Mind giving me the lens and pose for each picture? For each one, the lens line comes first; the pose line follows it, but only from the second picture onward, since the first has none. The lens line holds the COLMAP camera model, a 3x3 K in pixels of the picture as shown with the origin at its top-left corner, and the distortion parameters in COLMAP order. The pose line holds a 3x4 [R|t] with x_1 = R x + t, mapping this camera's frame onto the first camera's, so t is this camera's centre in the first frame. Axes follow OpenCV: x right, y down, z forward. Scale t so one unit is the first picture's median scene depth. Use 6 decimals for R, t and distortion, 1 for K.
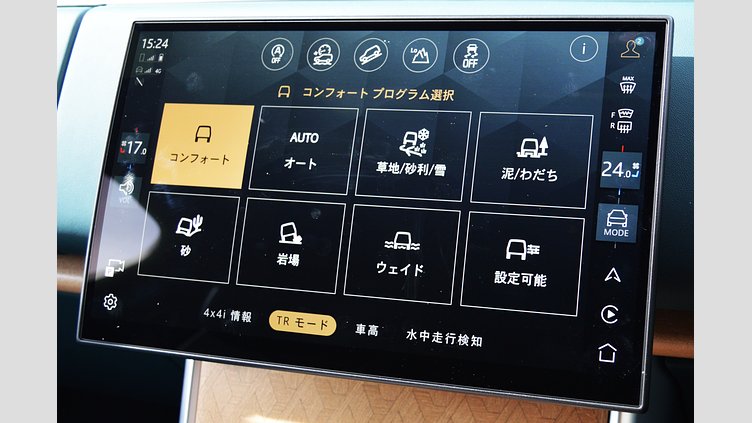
lens RADIAL K [[800.3, 0, 437.3], [0, 800.3, 198.5], [0, 0, 1]] dist [-0.068624, -0.004475]
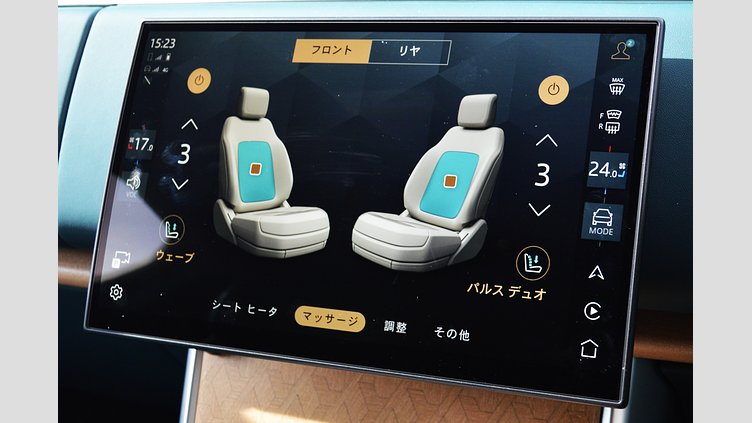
lens RADIAL K [[916.4, 0, 406.0], [0, 916.4, 211.6], [0, 0, 1]] dist [-0.081484, -0.012020]
pose [[0.996360, 0.016322, -0.083670, 0.062400], [-0.016456, 0.999864, -0.000913, 0.019432], [0.083644, 0.002286, 0.996493, -0.154954]]
